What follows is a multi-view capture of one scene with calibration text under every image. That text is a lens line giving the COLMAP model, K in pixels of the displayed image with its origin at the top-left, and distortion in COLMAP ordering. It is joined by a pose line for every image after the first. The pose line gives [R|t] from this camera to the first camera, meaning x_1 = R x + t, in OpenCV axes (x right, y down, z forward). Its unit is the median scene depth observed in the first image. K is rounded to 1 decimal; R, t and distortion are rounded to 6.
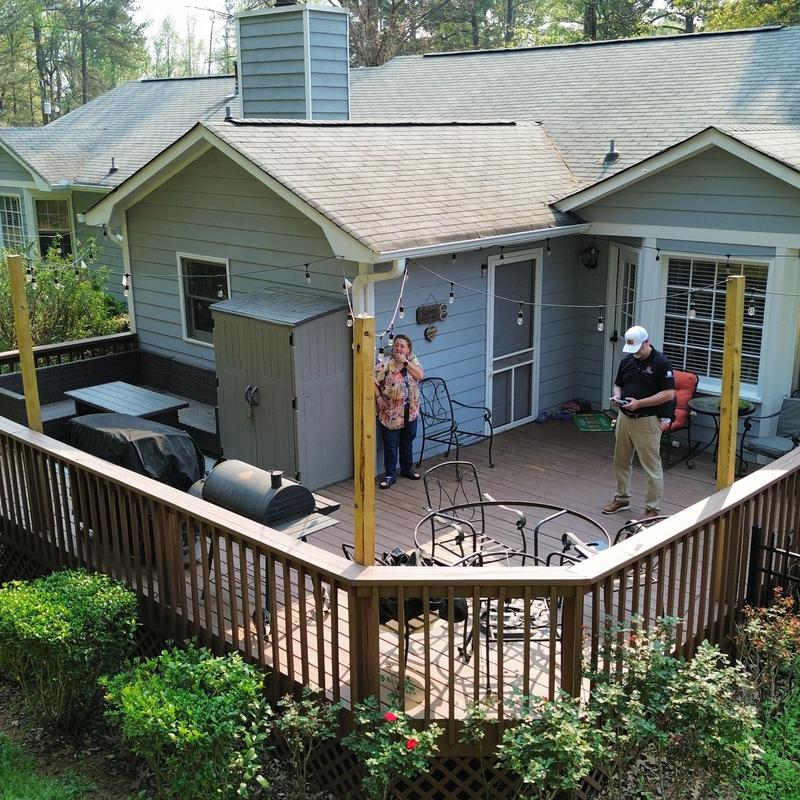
lens RADIAL K [[992.2, 0, 400.0], [0, 992.2, 400.0], [0, 0, 1]] dist [0.134196, -0.372800]
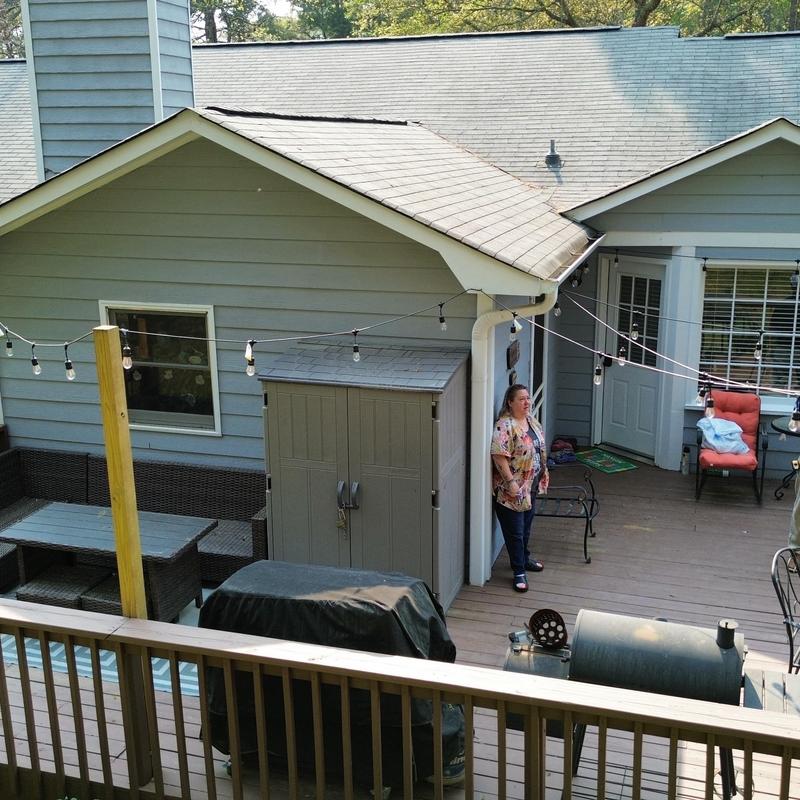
lens RADIAL K [[999.3, 0, 400.0], [0, 999.3, 400.0], [0, 0, 1]] dist [0.090554, -0.171708]
pose [[0.889568, -0.115096, 0.442065, -0.443245], [0.123195, 0.992327, 0.010456, -0.078690], [-0.439876, 0.045159, 0.896922, 0.371964]]
